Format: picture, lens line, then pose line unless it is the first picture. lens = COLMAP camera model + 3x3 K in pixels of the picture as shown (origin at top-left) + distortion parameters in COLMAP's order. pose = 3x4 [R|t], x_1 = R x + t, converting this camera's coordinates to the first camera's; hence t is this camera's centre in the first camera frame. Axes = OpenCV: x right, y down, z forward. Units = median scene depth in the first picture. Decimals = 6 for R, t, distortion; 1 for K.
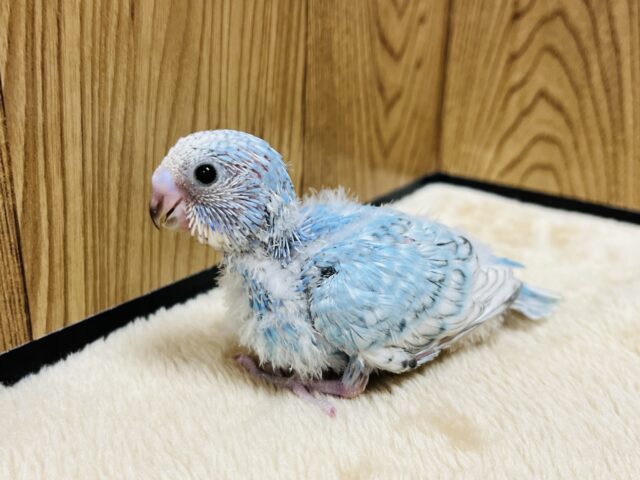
lens RADIAL K [[669.8, 0, 324.5], [0, 669.8, 231.1], [0, 0, 1]] dist [-0.009882, -0.025061]
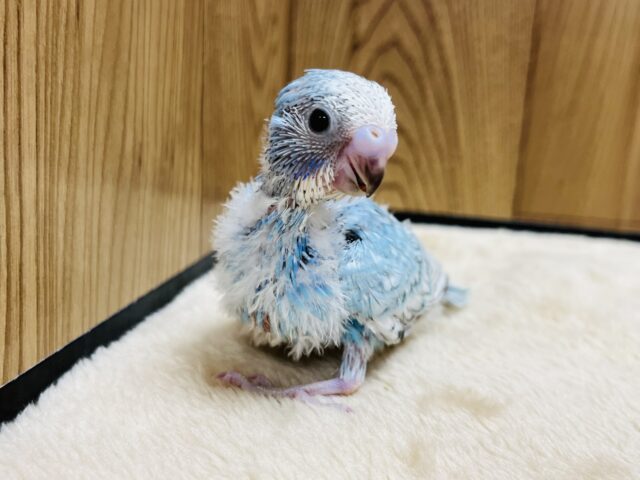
lens RADIAL K [[673.1, 0, 284.6], [0, 673.1, 247.6], [0, 0, 1]] dist [0.009045, -0.017189]
pose [[0.938750, -0.093375, 0.331707, -0.317824], [0.117374, 0.991671, -0.053021, 0.063817], [-0.323994, 0.088707, 0.941891, 0.065249]]
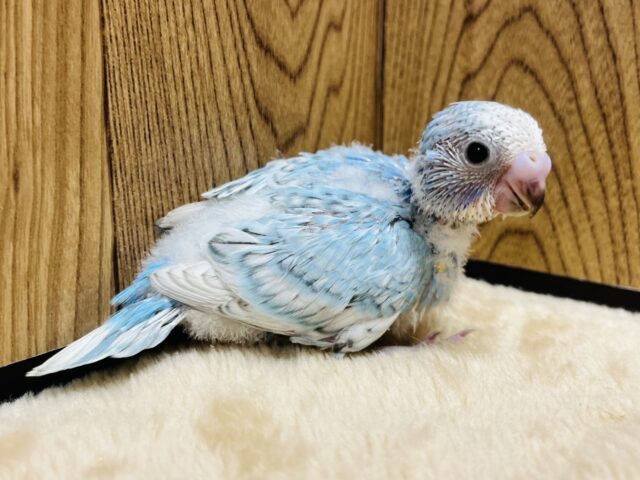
lens RADIAL K [[676.7, 0, 335.4], [0, 676.7, 240.5], [0, 0, 1]] dist [-0.027736, 0.019198]
pose [[0.999200, -0.010529, -0.038573, 0.256534], [0.005902, 0.992977, -0.118163, -0.009097], [0.039547, 0.117841, 0.992245, 0.472998]]
